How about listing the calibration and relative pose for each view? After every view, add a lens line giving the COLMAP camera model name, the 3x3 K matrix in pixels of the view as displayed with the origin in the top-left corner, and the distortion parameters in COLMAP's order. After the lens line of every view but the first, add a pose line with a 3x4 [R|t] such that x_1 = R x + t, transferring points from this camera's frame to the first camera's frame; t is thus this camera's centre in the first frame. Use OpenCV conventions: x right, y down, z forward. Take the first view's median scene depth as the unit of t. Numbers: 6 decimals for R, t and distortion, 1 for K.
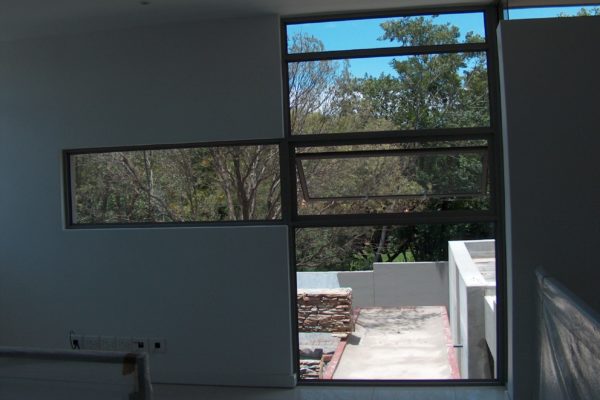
lens RADIAL K [[664.2, 0, 299.6], [0, 664.2, 189.4], [0, 0, 1]] dist [-0.219462, 0.143926]
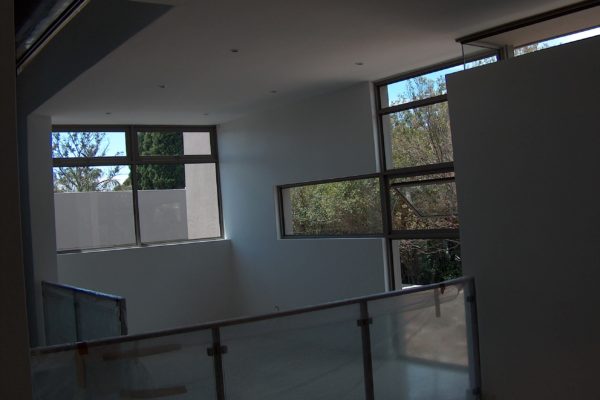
lens RADIAL K [[664.2, 0, 299.6], [0, 664.2, 189.4], [0, 0, 1]] dist [-0.219462, 0.143926]
pose [[0.730240, -0.039345, -0.682057, 0.763275], [0.041399, 0.999054, -0.013309, -0.032435], [0.681936, -0.018518, 0.731178, -0.089328]]
